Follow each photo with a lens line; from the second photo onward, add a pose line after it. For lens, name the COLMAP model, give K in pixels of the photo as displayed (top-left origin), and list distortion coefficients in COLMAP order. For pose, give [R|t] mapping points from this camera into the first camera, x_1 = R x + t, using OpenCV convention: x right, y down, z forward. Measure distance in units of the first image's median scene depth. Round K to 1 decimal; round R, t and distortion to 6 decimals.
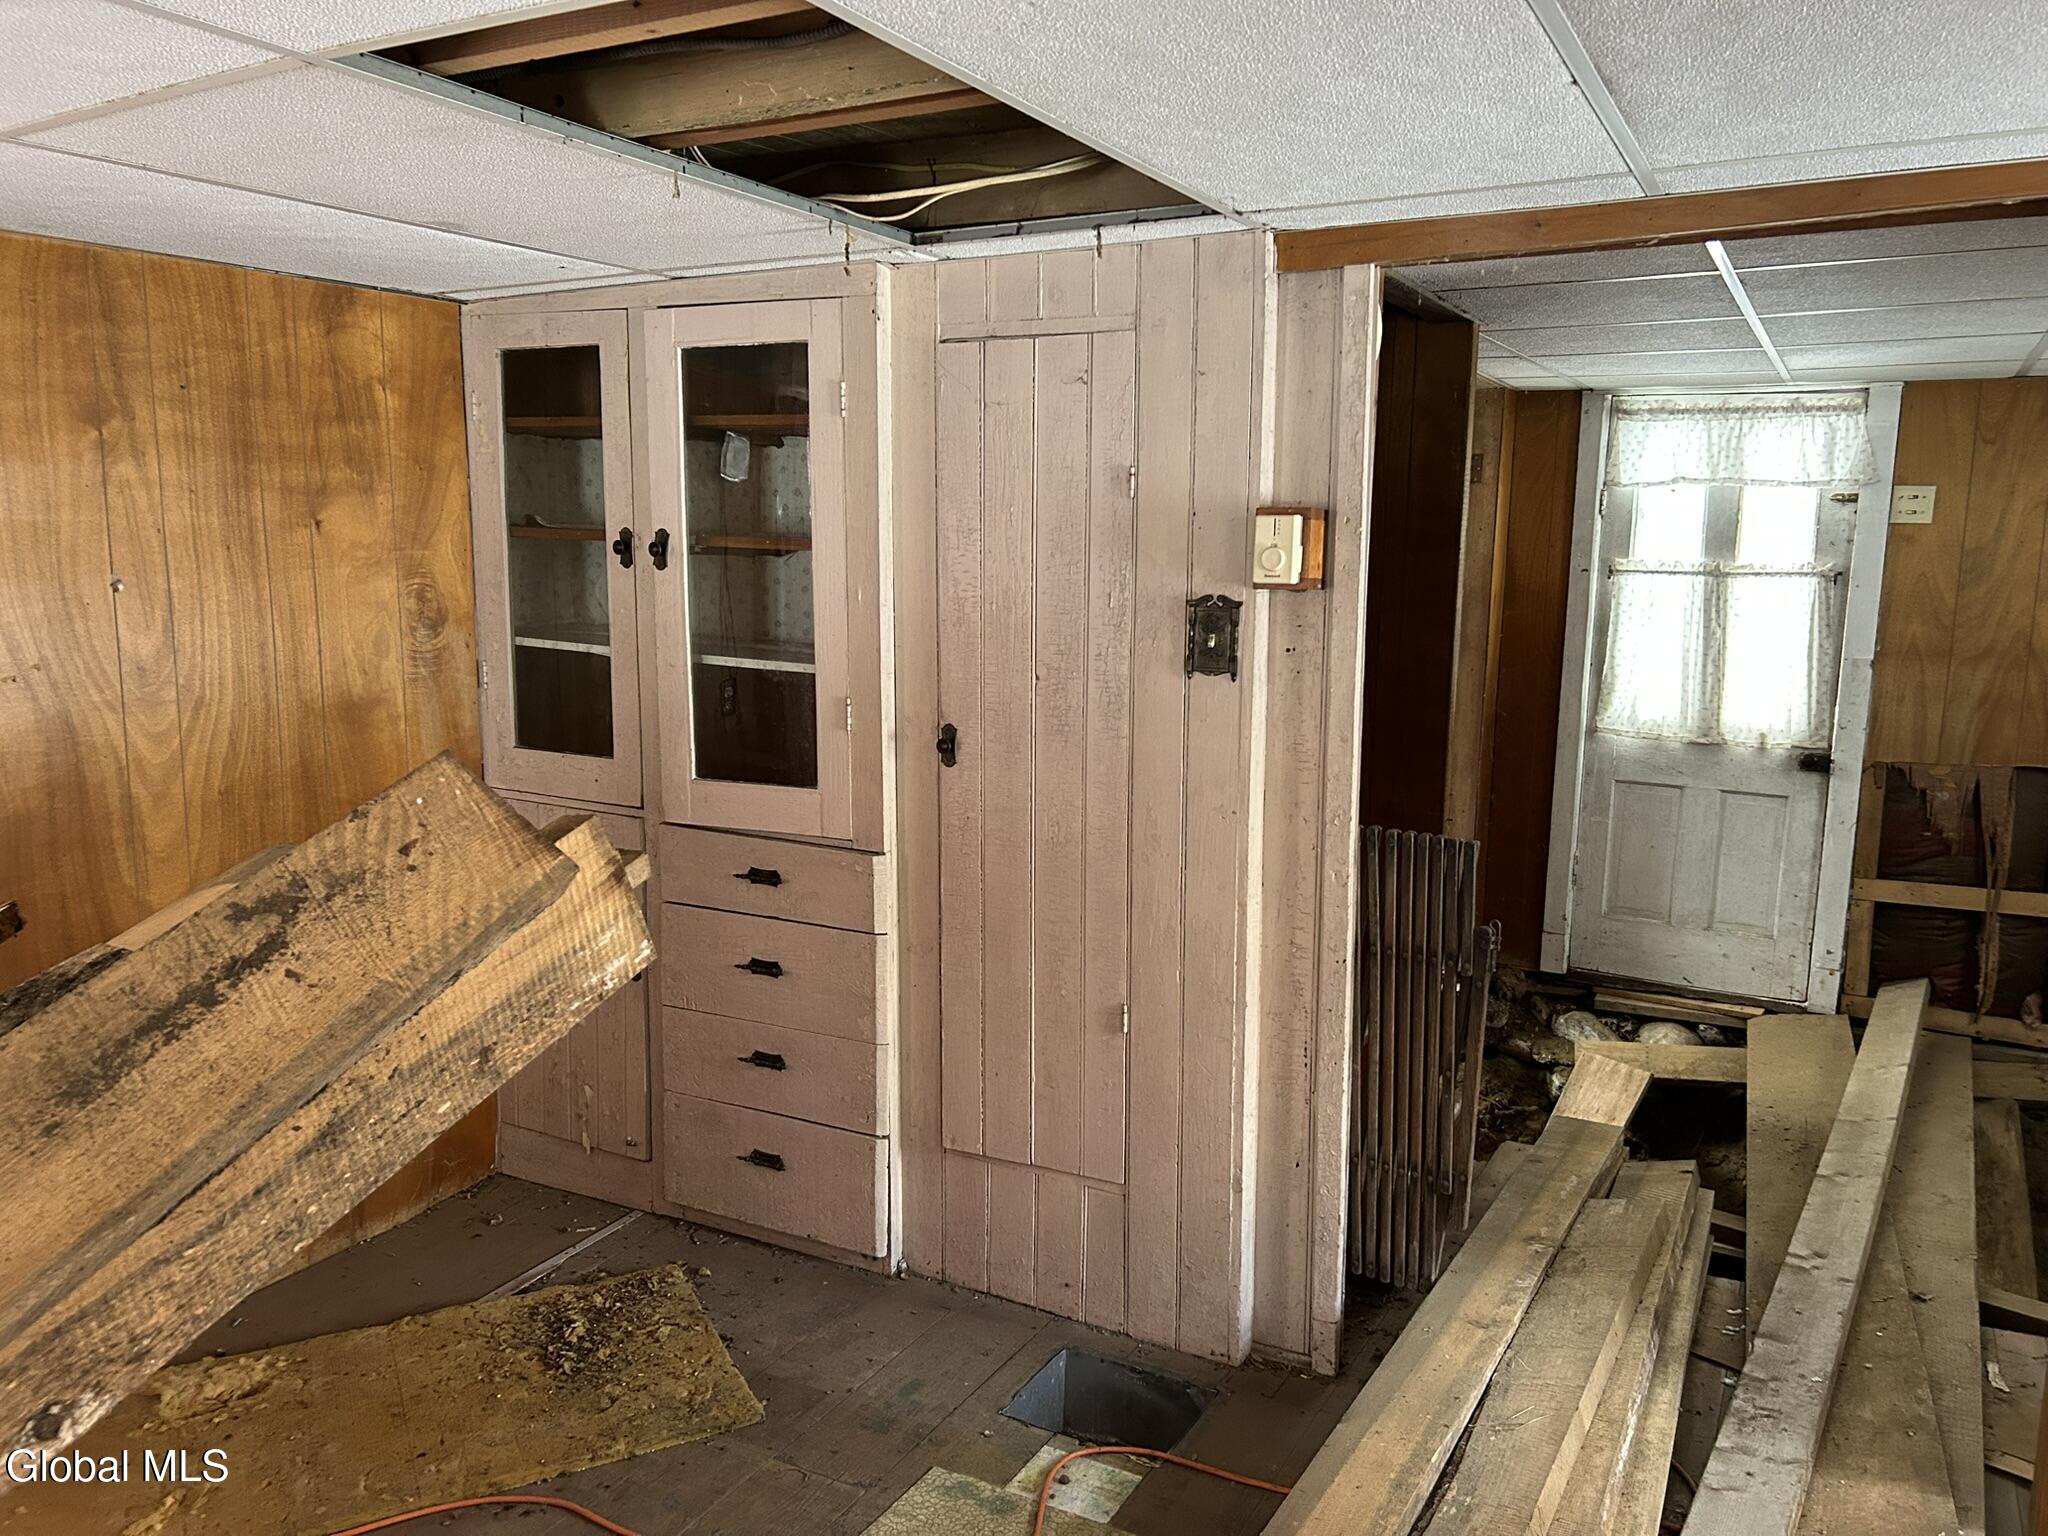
lens RADIAL K [[1548.4, 0, 1016.6], [0, 1548.4, 788.1], [0, 0, 1]] dist [0.055473, -0.052003]
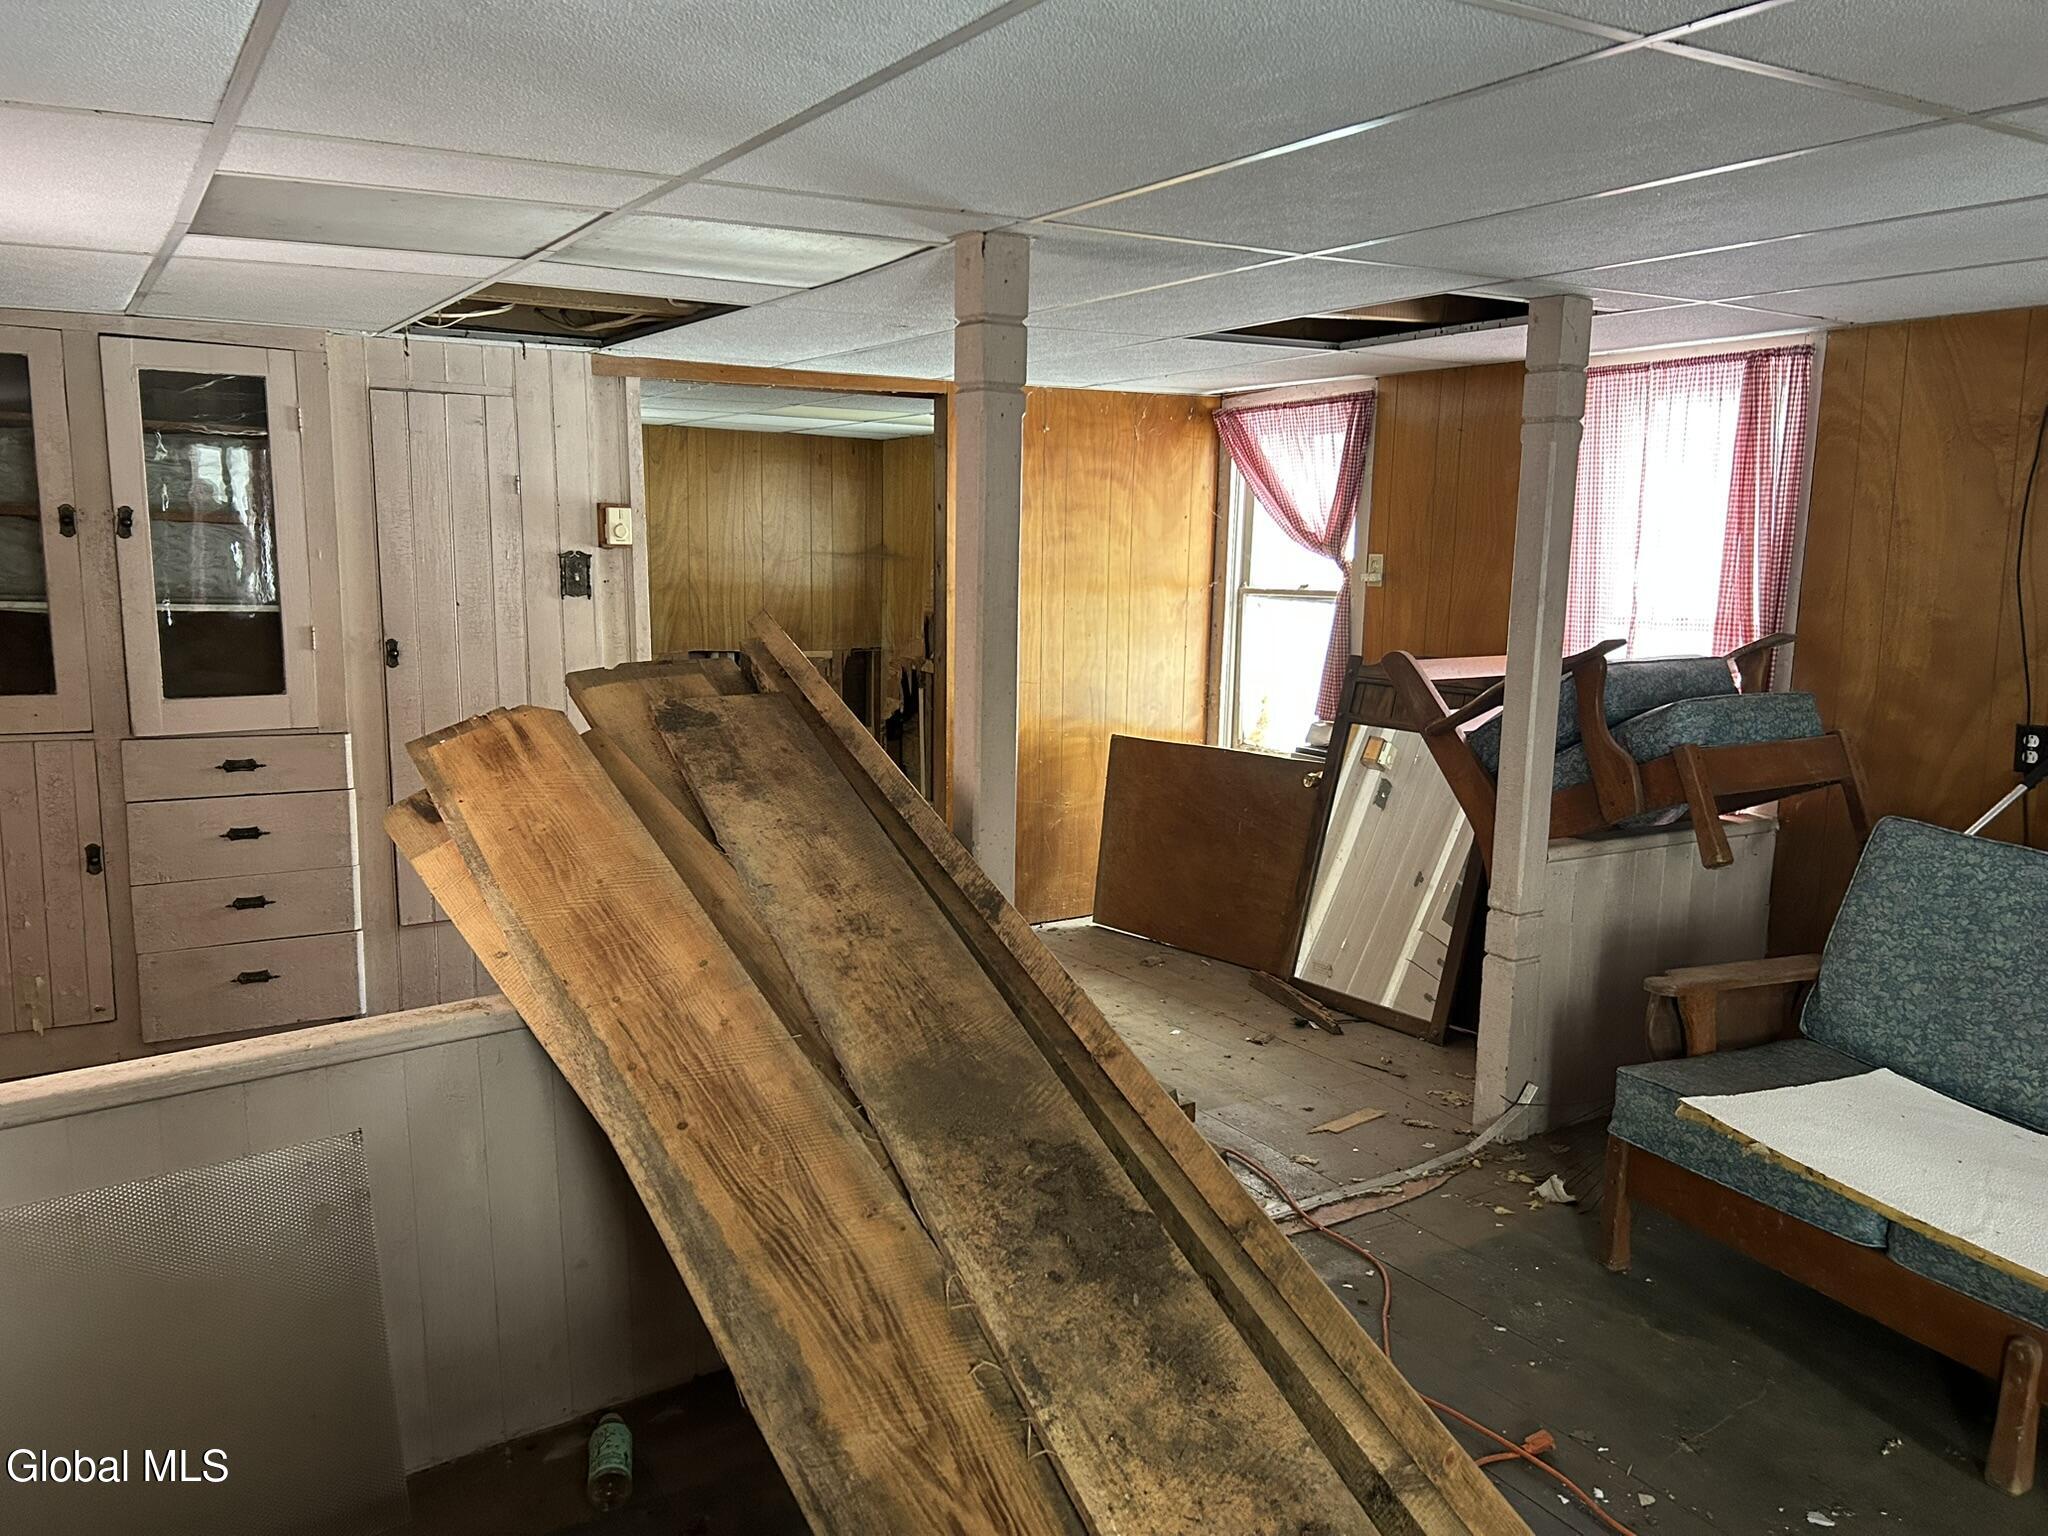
lens RADIAL K [[1548.4, 0, 1029.0], [0, 1548.4, 767.8], [0, 0, 1]] dist [0.055473, -0.052003]
pose [[0.503093, -0.132138, 0.854071, -1.009079], [0.125545, 0.988933, 0.079051, 0.039068], [-0.855065, 0.067454, 0.514115, -0.296776]]
